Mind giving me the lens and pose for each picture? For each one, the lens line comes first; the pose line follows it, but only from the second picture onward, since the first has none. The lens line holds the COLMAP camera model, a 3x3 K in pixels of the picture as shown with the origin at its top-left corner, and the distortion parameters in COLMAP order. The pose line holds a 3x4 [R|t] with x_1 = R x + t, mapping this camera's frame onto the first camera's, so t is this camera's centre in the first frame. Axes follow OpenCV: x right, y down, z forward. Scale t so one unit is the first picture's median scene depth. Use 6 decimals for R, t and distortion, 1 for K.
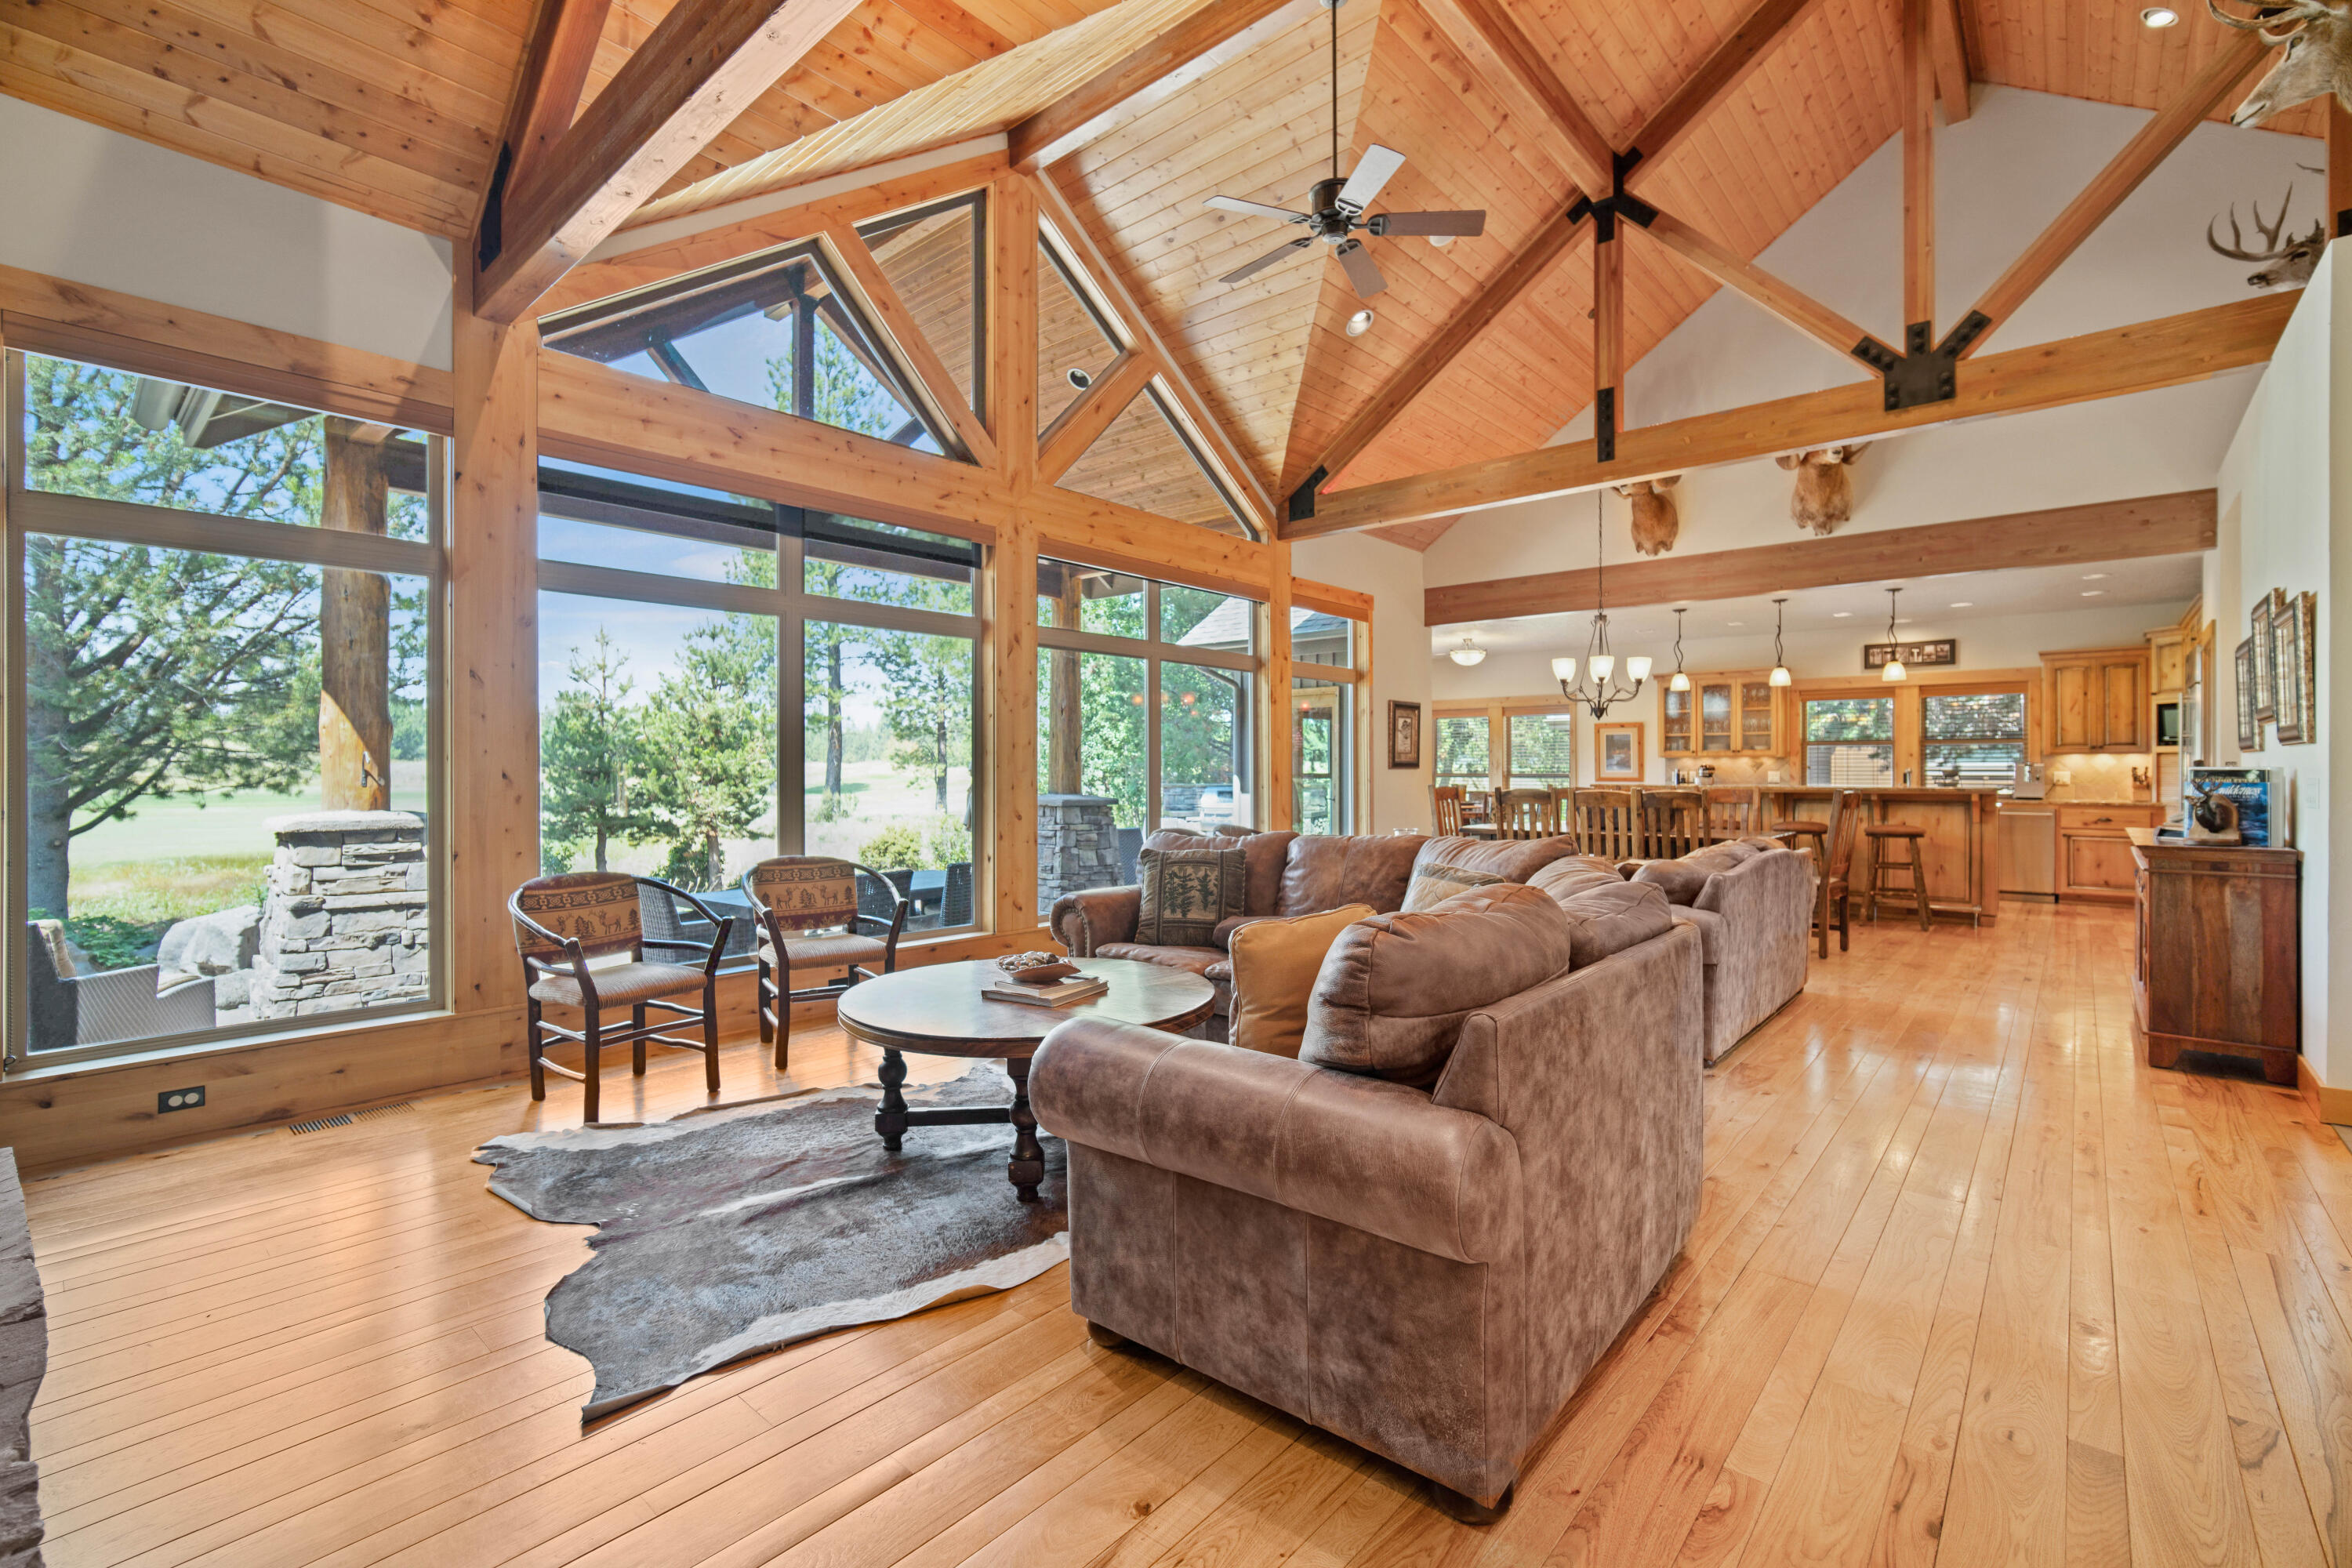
lens RADIAL K [[1029.9, 0, 1169.7], [0, 1029.9, 775.4], [0, 0, 1]] dist [-0.011434, 0.003149]
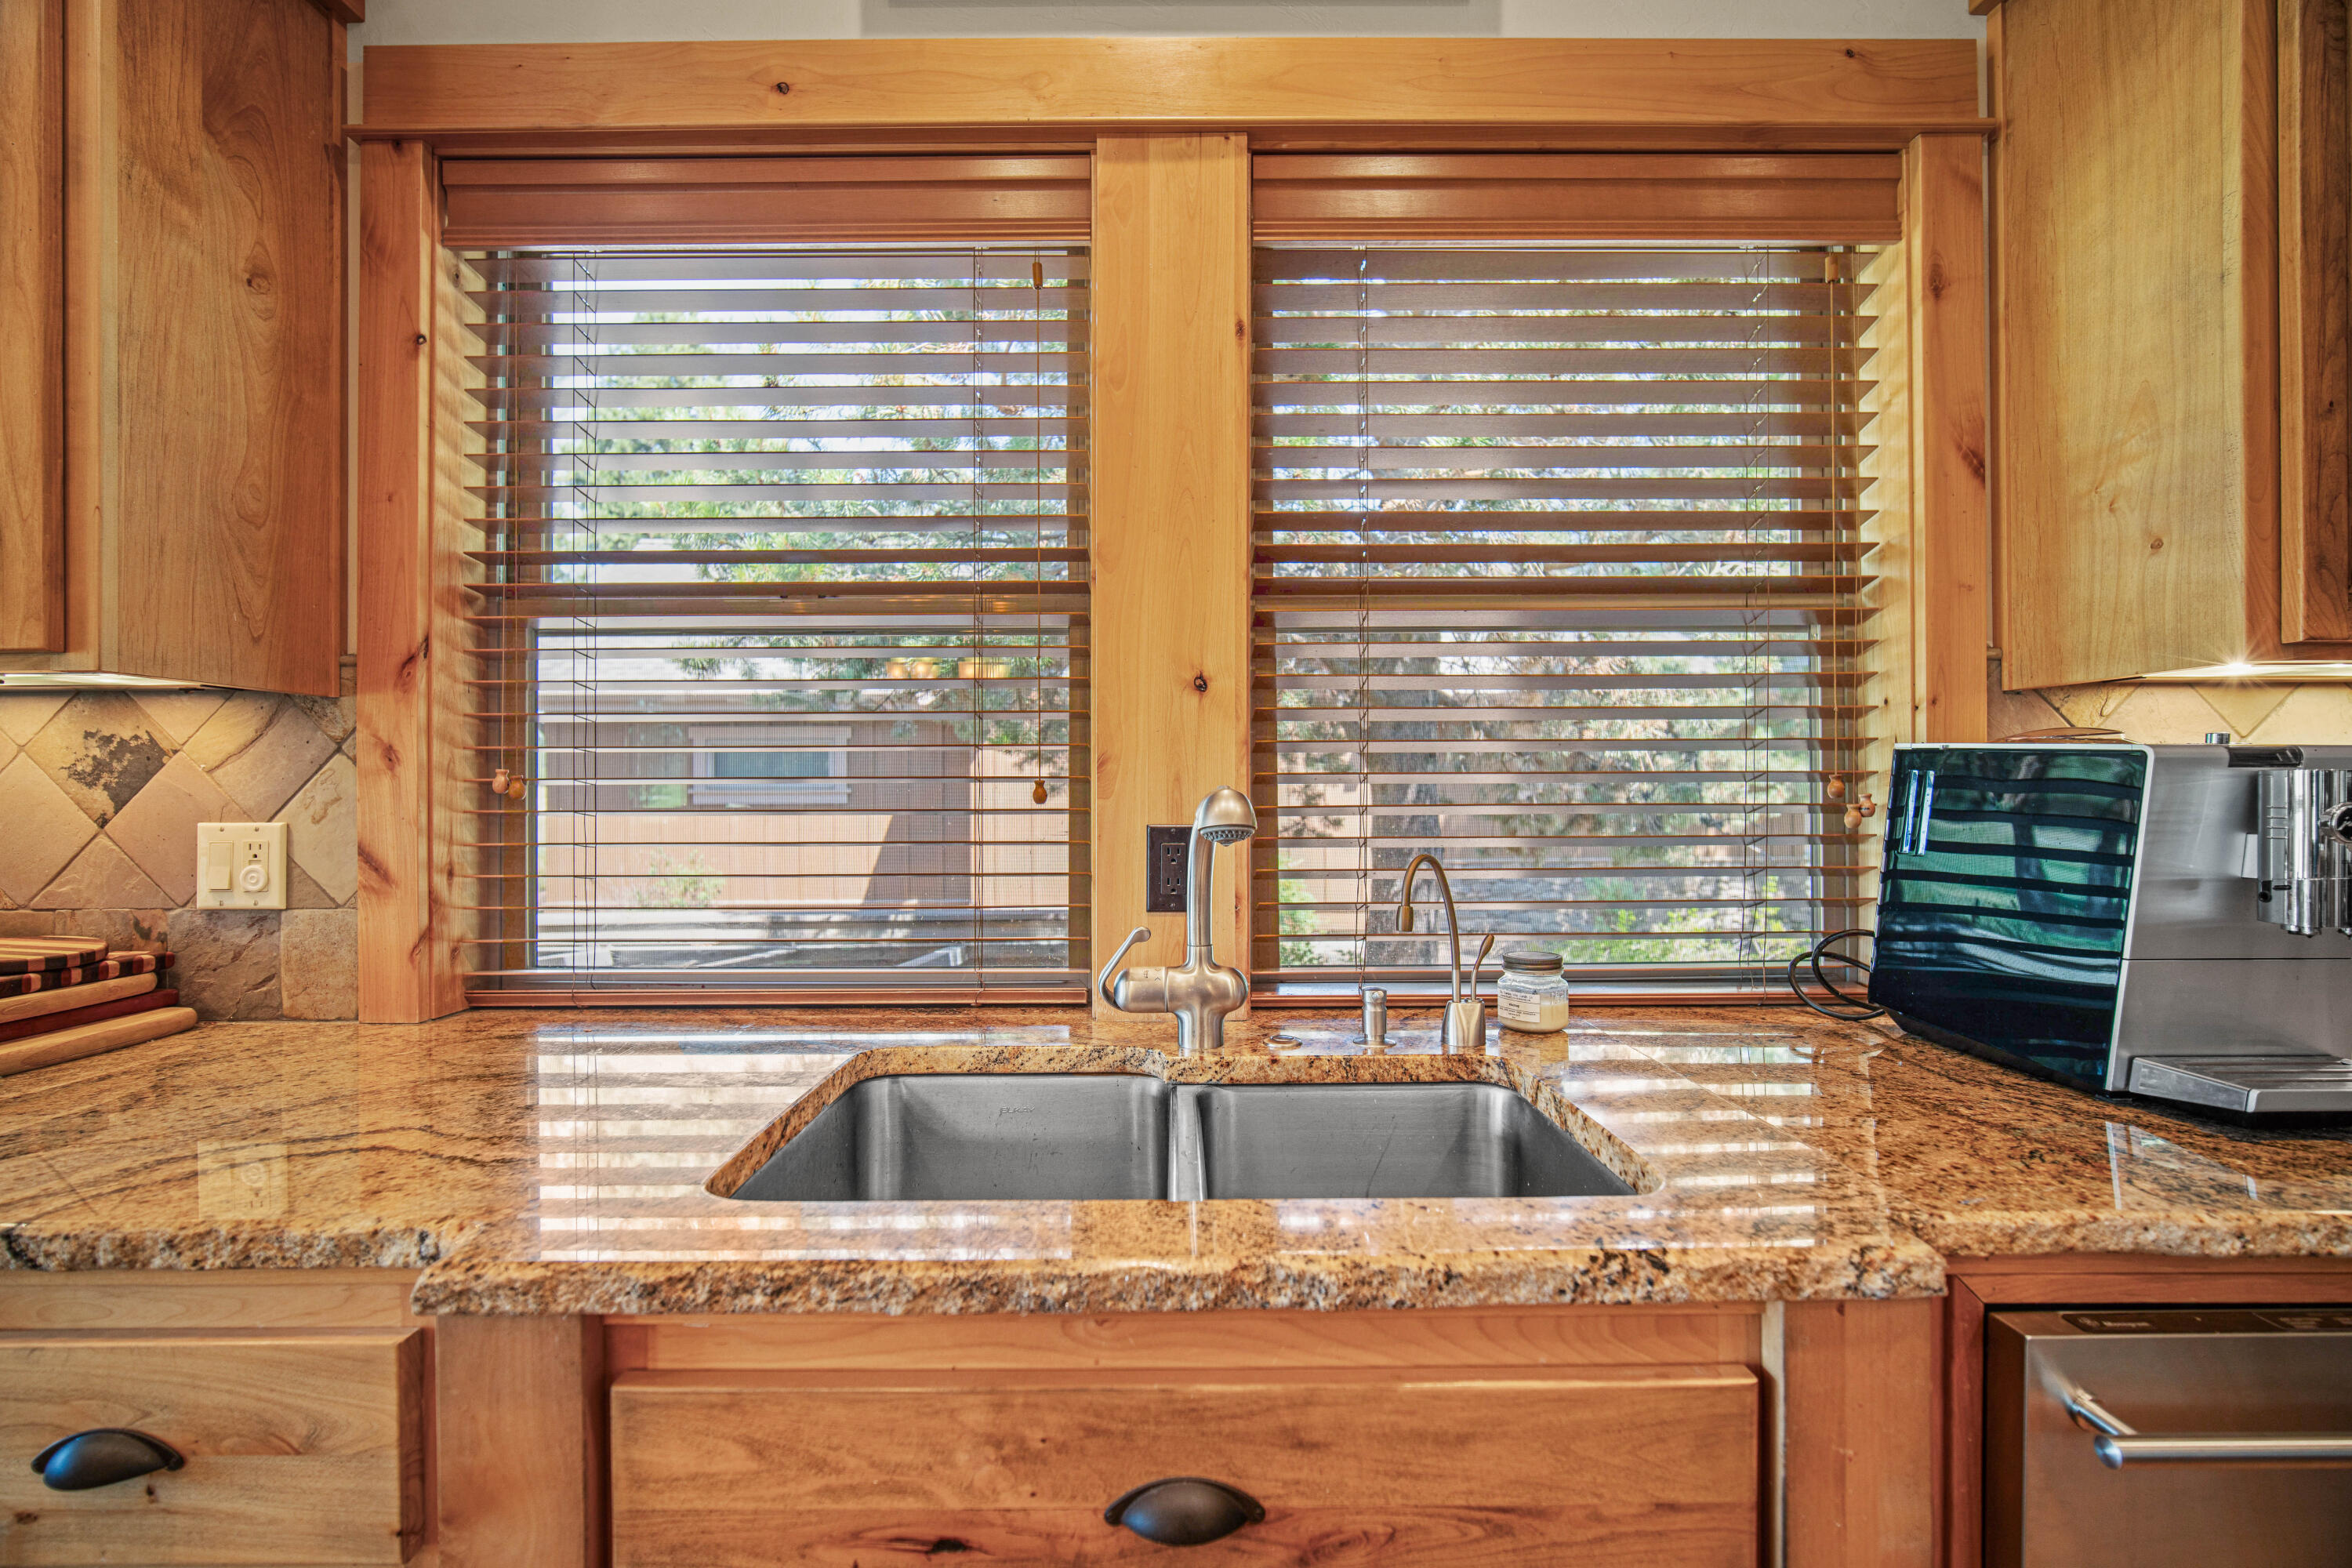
lens RADIAL K [[1029.9, 0, 1173.3], [0, 1029.9, 792.1], [0, 0, 1]] dist [-0.011434, 0.003149]
pose [[0.741807, -0.005266, 0.670592, 0.707959], [0.006668, 0.999978, 0.000477, -0.007746], [-0.670580, 0.004118, 0.741826, 1.012289]]
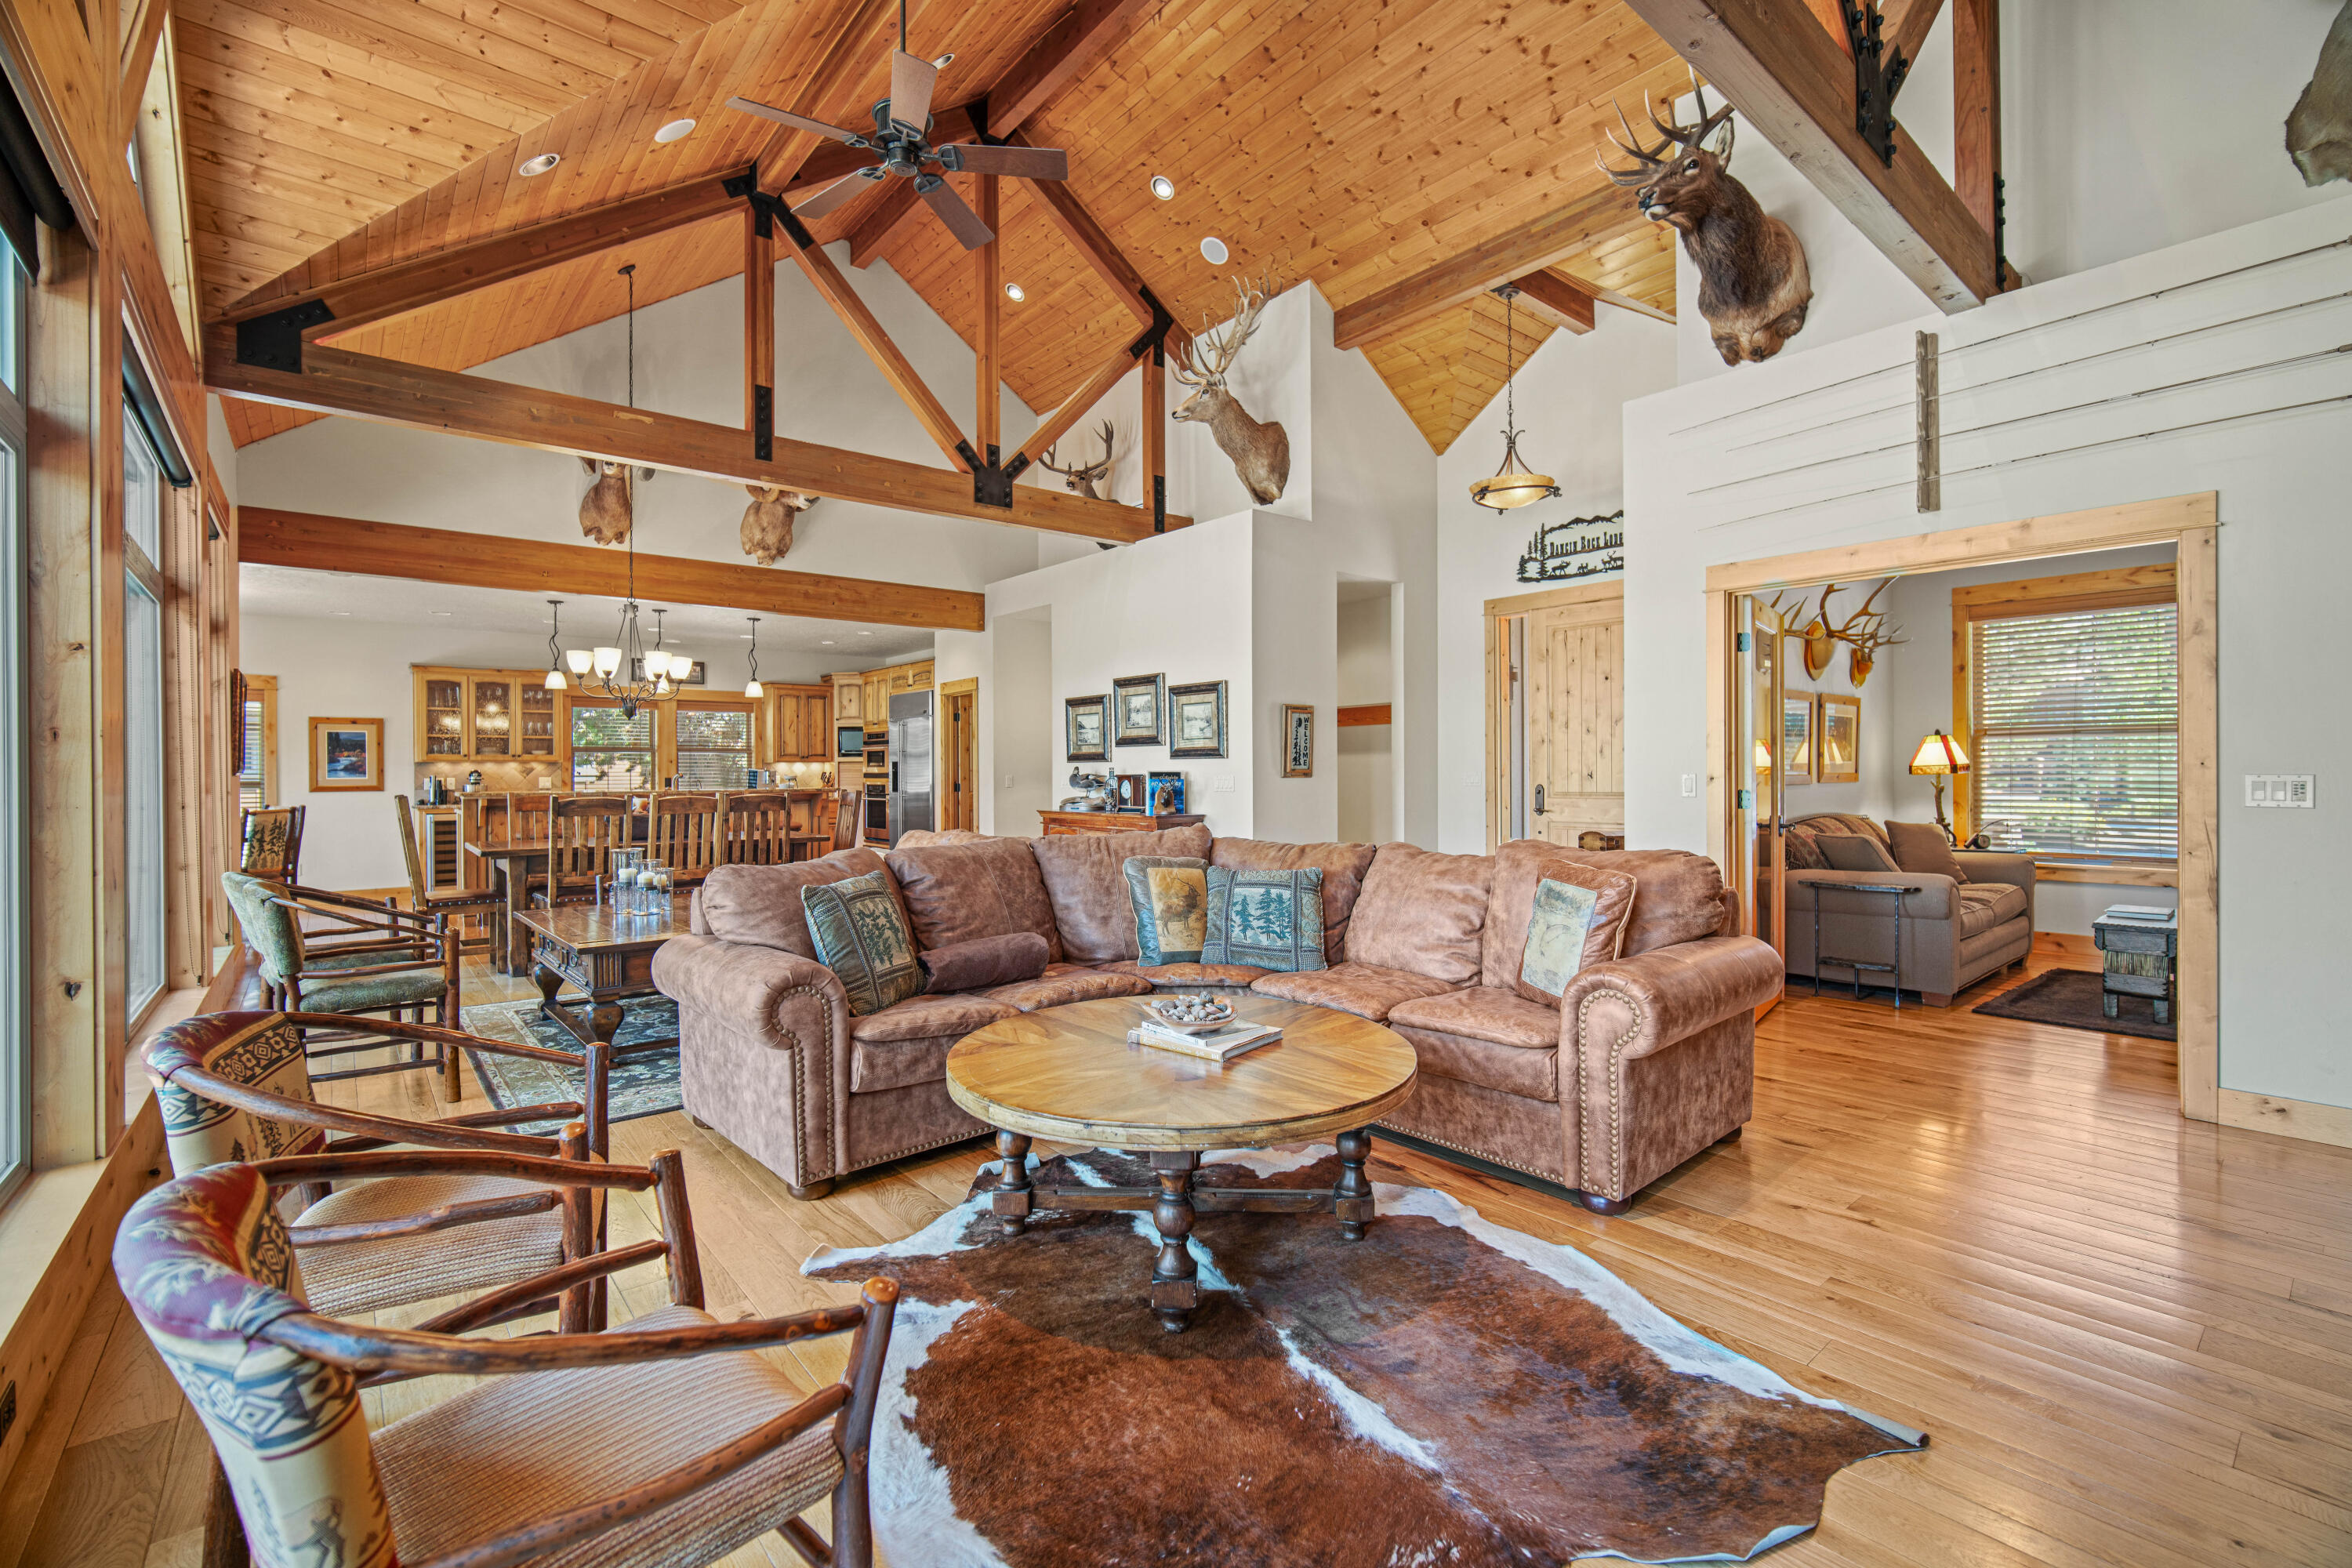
lens RADIAL K [[1029.9, 0, 1177.5], [0, 1029.9, 773.9], [0, 0, 1]] dist [-0.011434, 0.003149]
pose [[0.150907, -0.001243, 0.988547, -0.333762], [0.009809, 0.999952, -0.000240, -0.001074], [-0.988499, 0.009733, 0.150912, 0.317798]]
